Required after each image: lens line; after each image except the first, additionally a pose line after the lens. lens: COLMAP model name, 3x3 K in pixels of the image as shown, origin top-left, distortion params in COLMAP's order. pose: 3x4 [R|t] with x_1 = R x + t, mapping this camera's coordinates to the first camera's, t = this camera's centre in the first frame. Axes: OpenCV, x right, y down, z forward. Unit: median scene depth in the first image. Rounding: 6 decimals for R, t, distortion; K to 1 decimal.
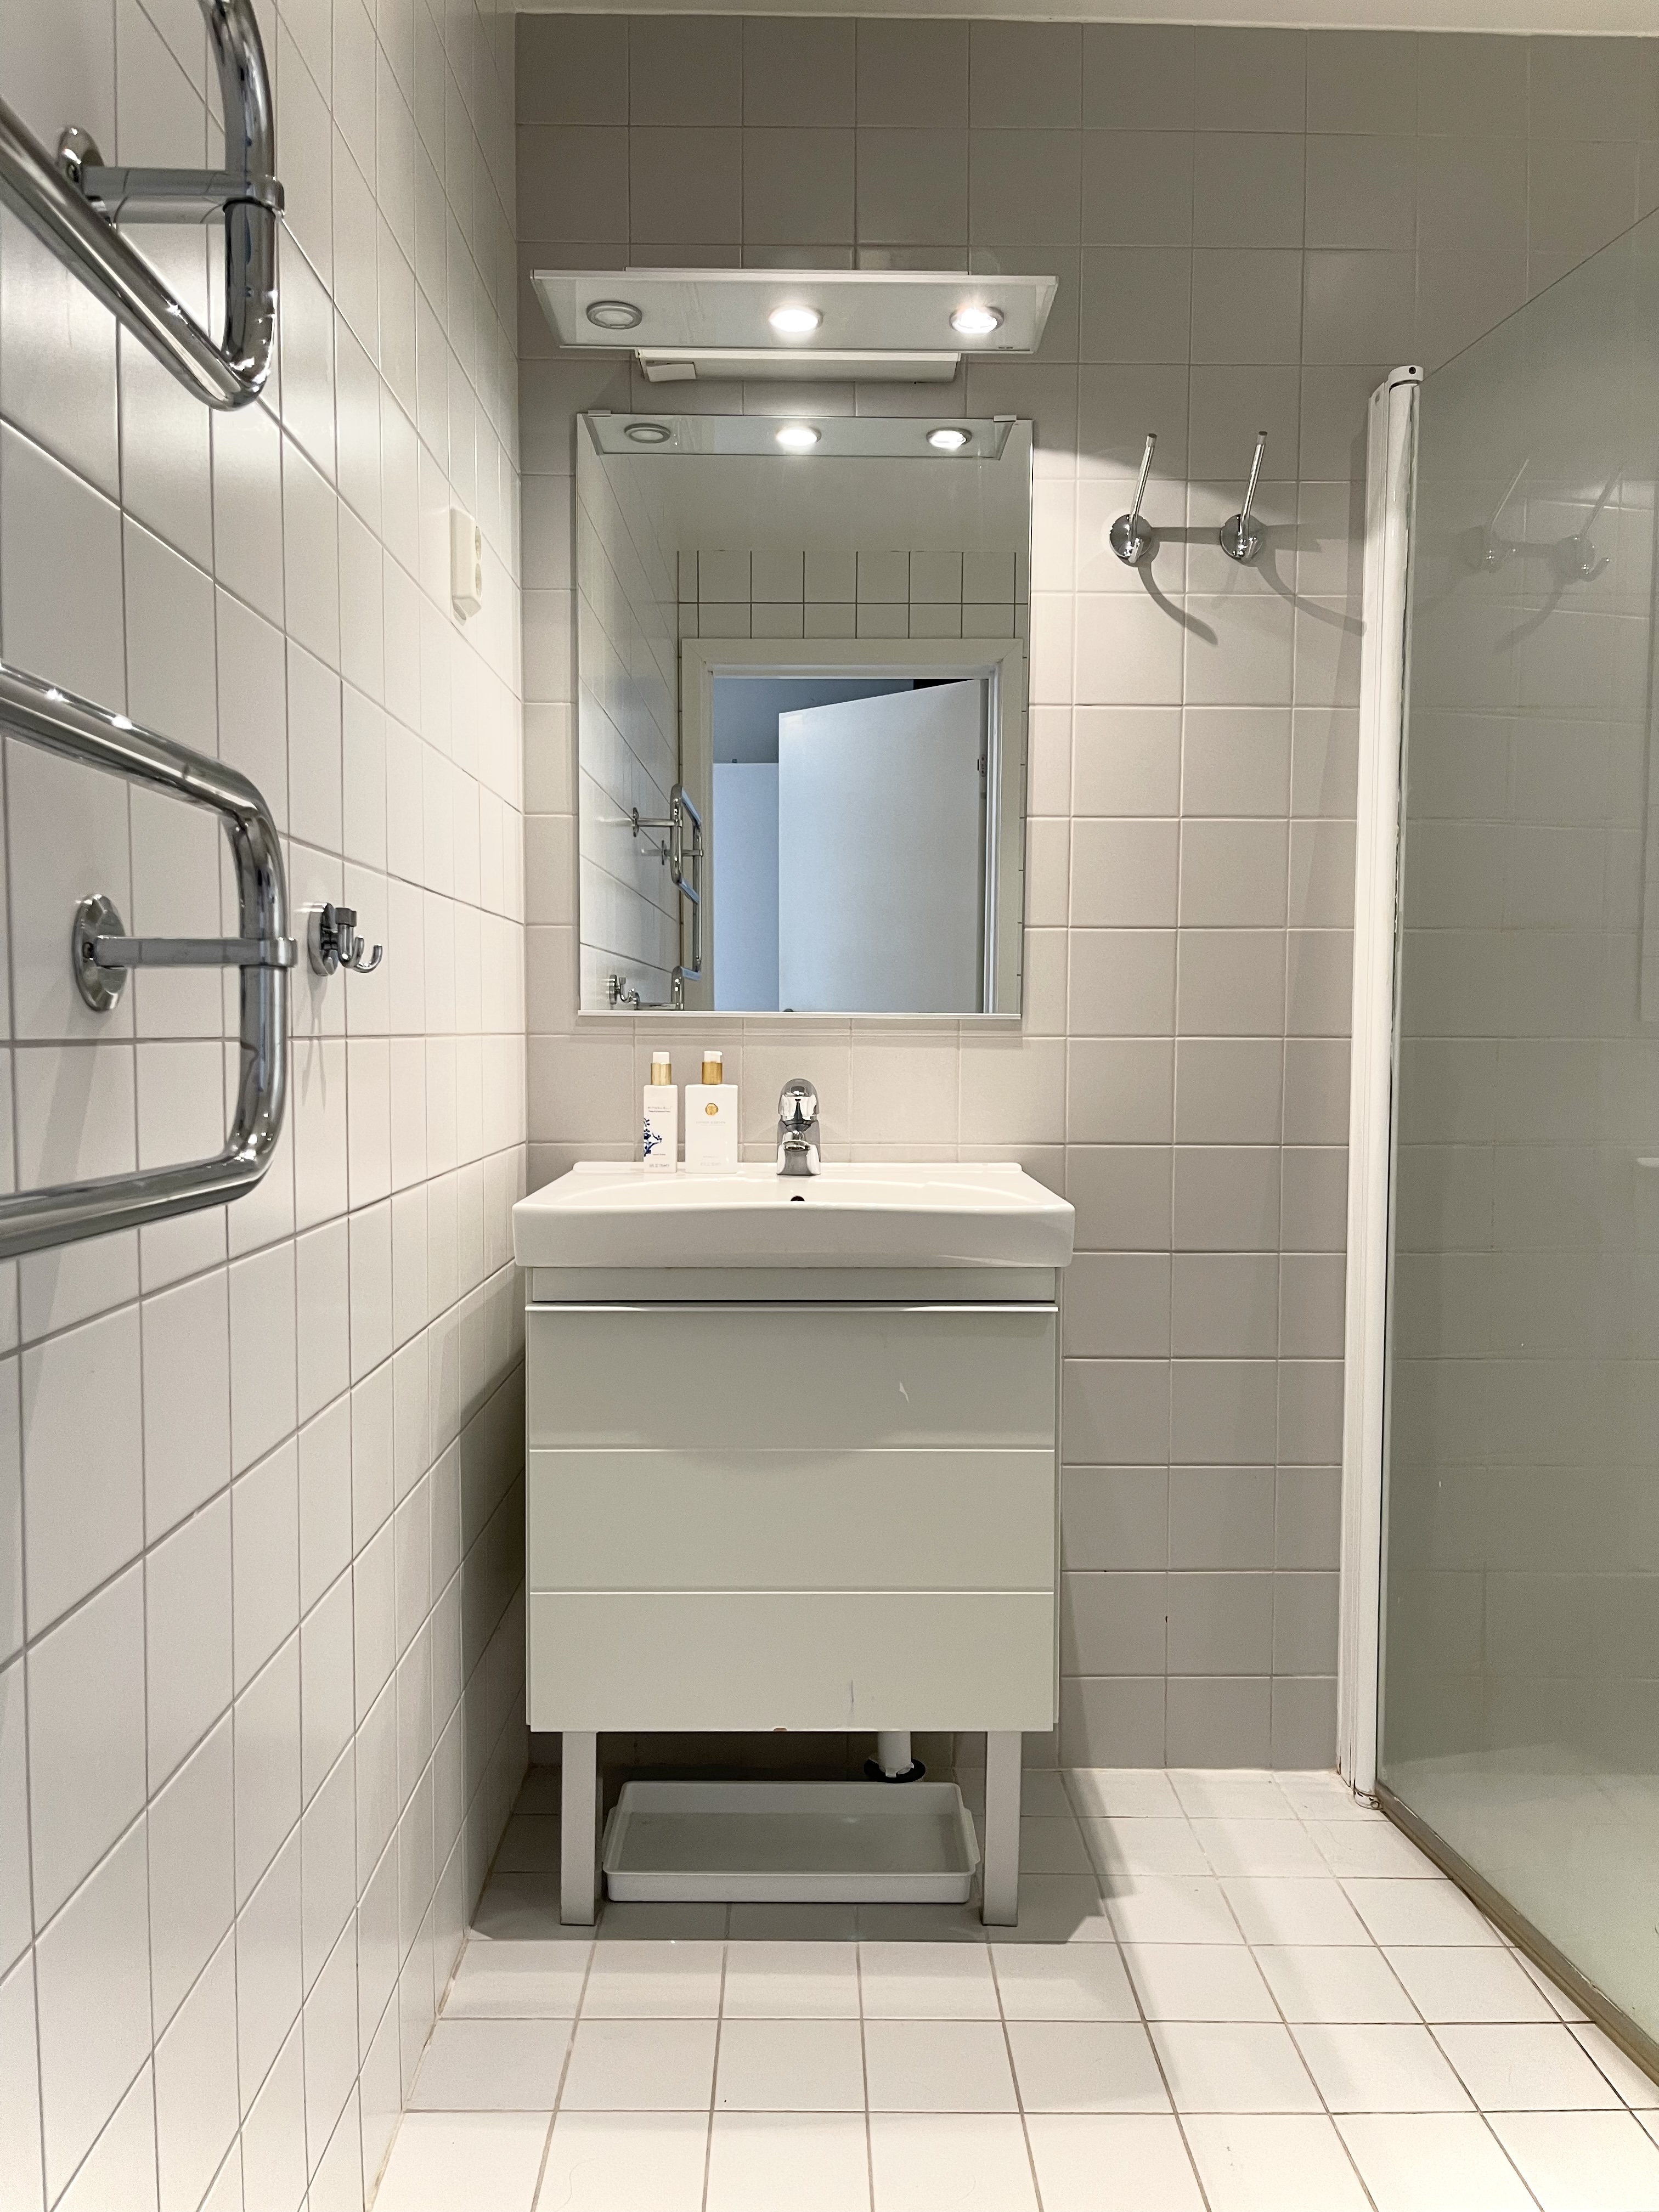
lens RADIAL K [[1684.9, 0, 828.7], [0, 1684.9, 1116.9], [0, 0, 1]] dist [0.071317, -0.102207]
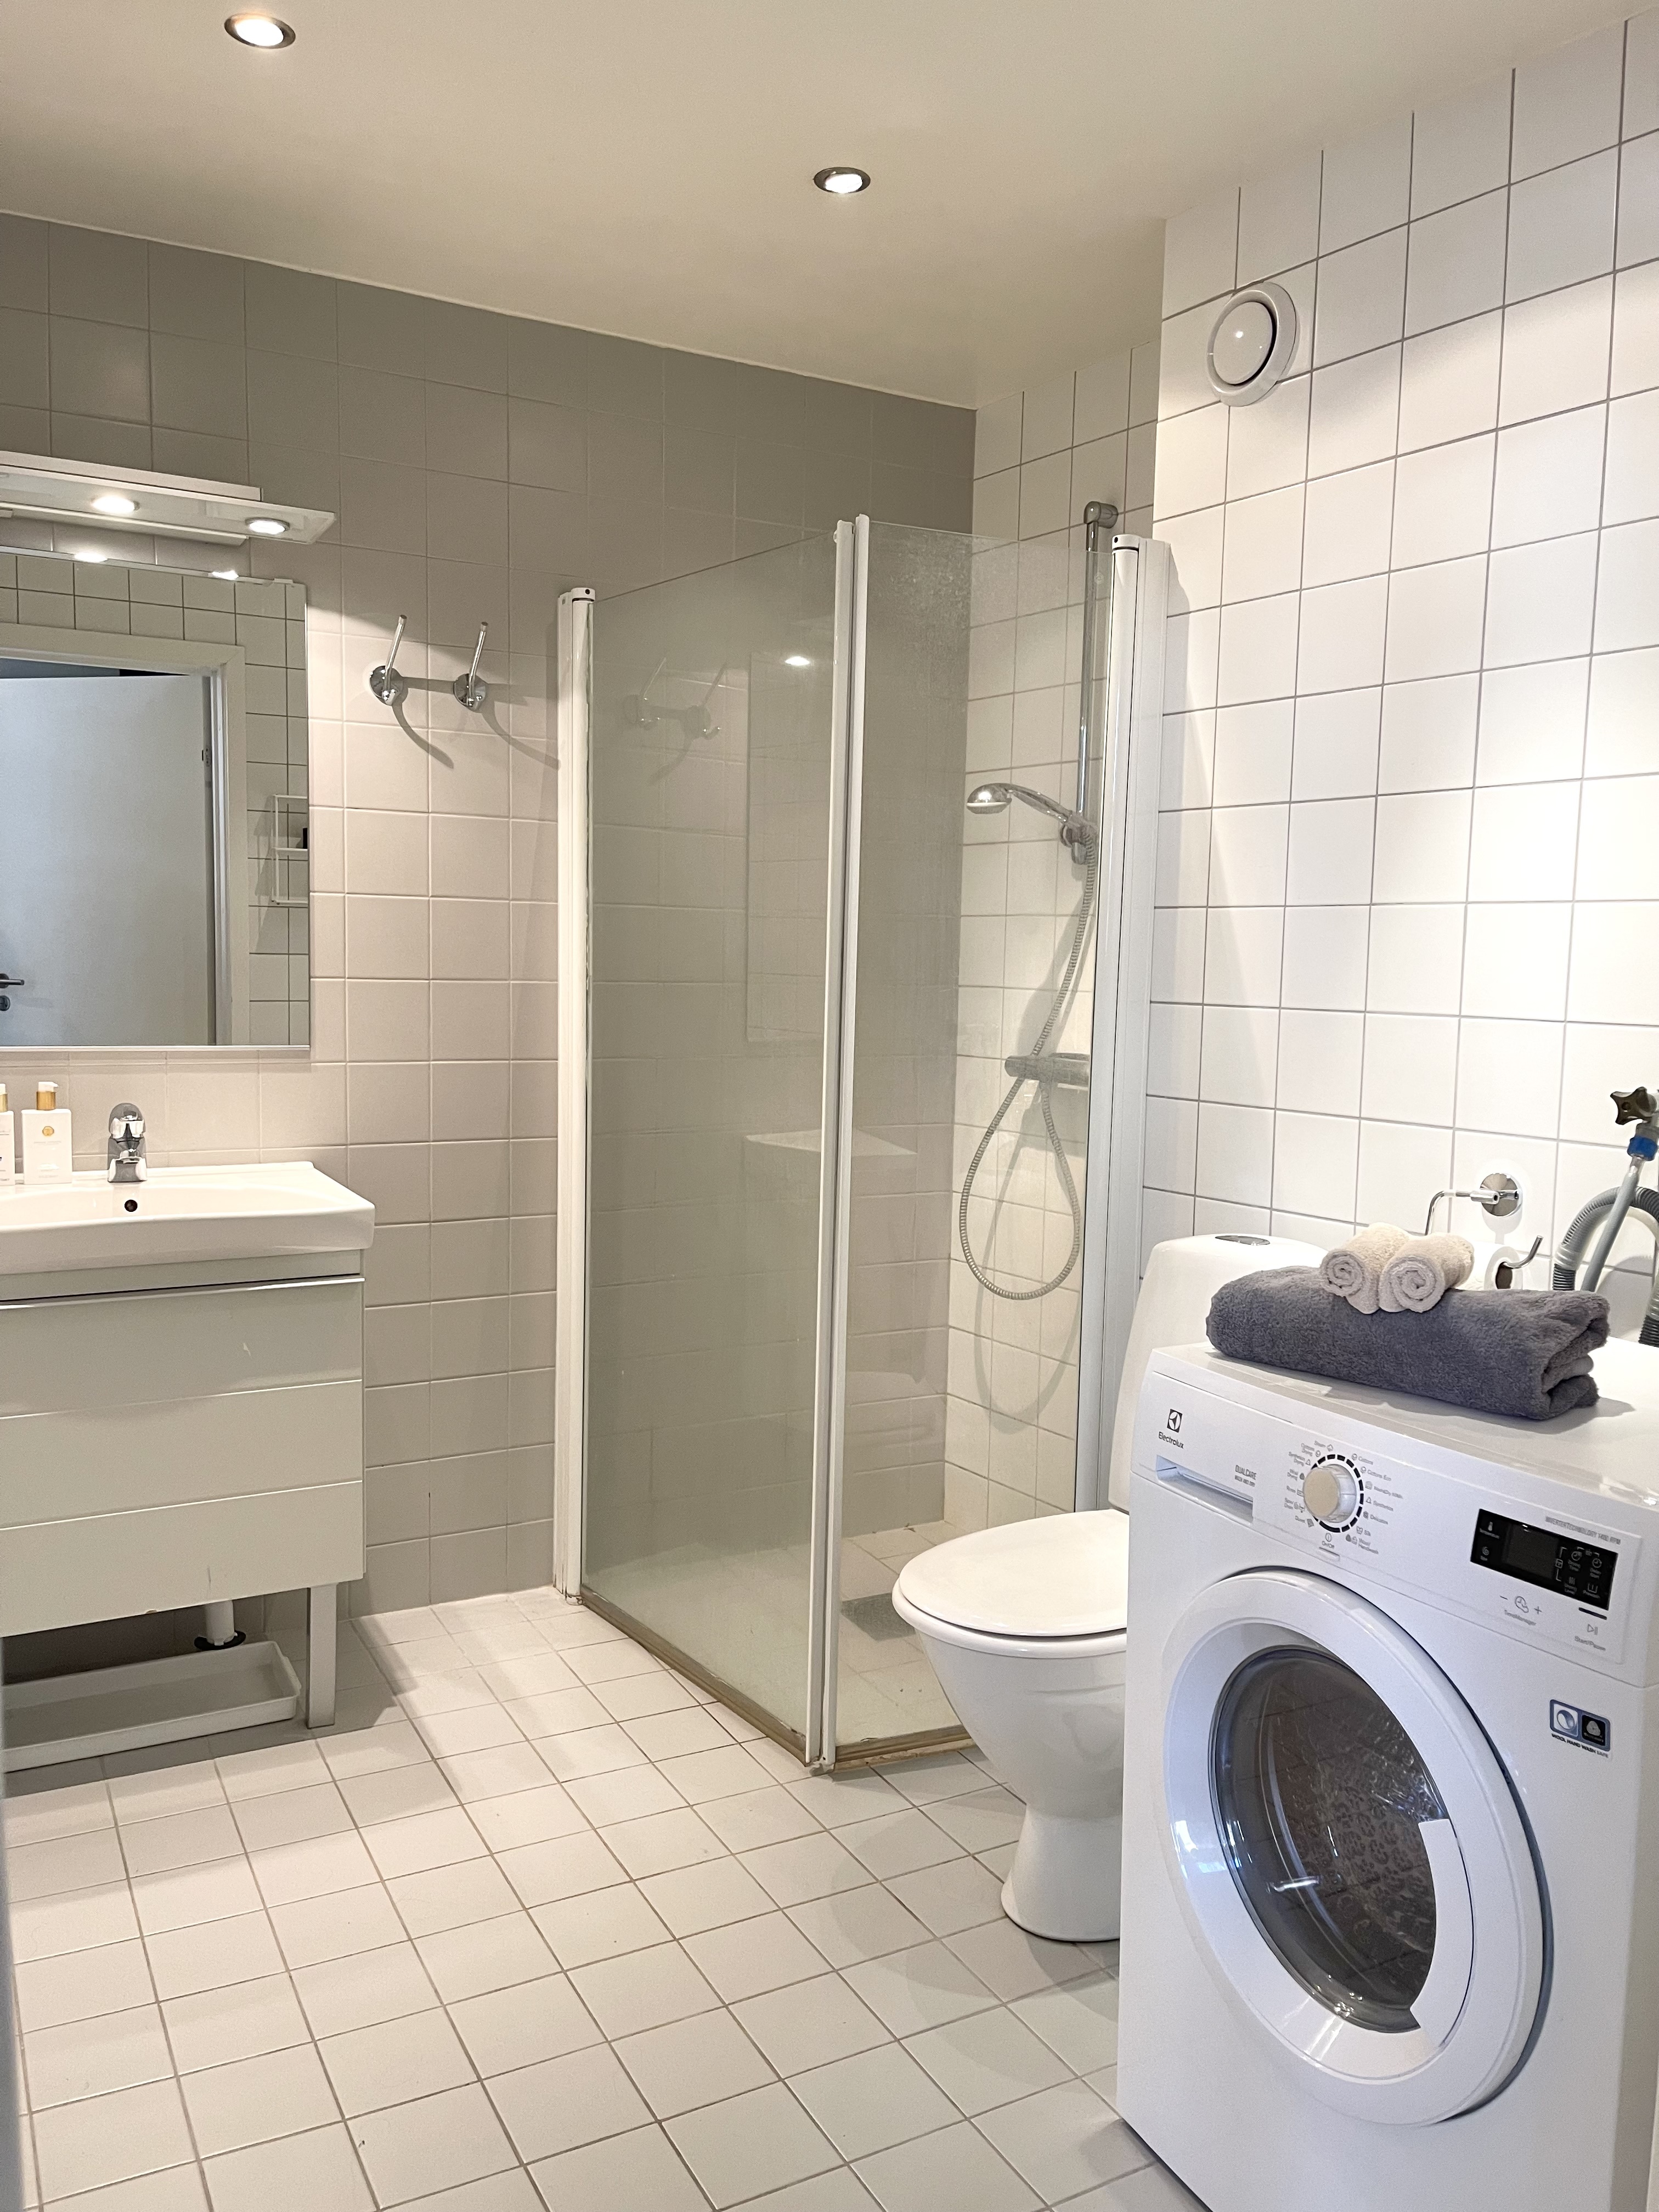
lens RADIAL K [[1684.9, 0, 828.7], [0, 1684.9, 1116.9], [0, 0, 1]] dist [0.071317, -0.102207]
pose [[0.890046, -0.032995, 0.454675, -0.125574], [0.009539, 0.998507, 0.053787, -0.074706], [-0.455771, -0.043536, 0.889032, -0.336031]]
